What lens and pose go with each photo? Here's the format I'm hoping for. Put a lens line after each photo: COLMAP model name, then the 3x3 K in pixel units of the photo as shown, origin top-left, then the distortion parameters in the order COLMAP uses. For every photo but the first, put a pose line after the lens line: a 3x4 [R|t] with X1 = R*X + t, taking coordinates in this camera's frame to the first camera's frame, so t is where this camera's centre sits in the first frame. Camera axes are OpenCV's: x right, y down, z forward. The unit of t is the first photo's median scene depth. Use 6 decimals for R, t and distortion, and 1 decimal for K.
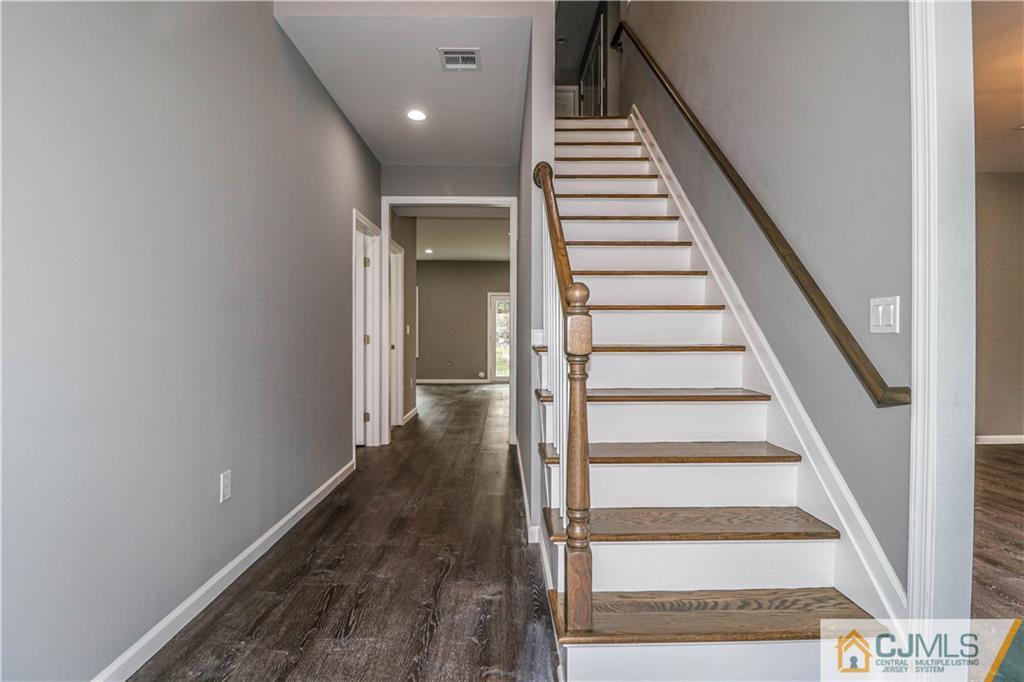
lens RADIAL K [[494.1, 0, 509.6], [0, 494.1, 330.2], [0, 0, 1]] dist [0.000963, -0.012821]
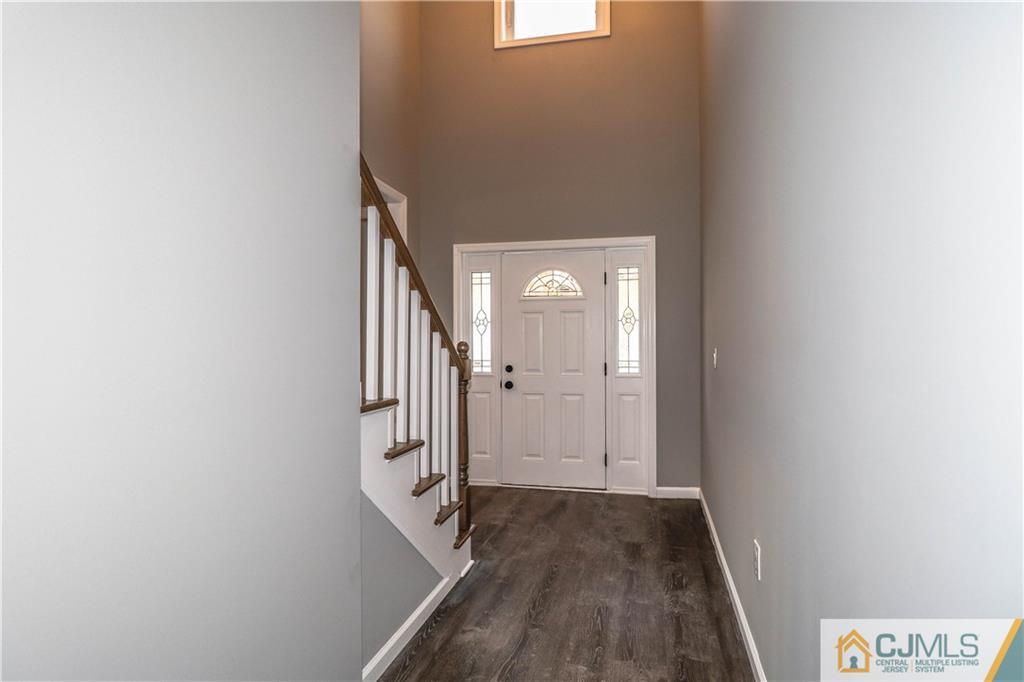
lens RADIAL K [[494.1, 0, 509.6], [0, 494.1, 330.2], [0, 0, 1]] dist [0.000963, -0.012821]
pose [[-0.955847, 0.009822, 0.293701, -0.442720], [0.004092, 0.999789, -0.020118, -0.077598], [-0.293837, -0.018028, -0.955686, 2.076954]]
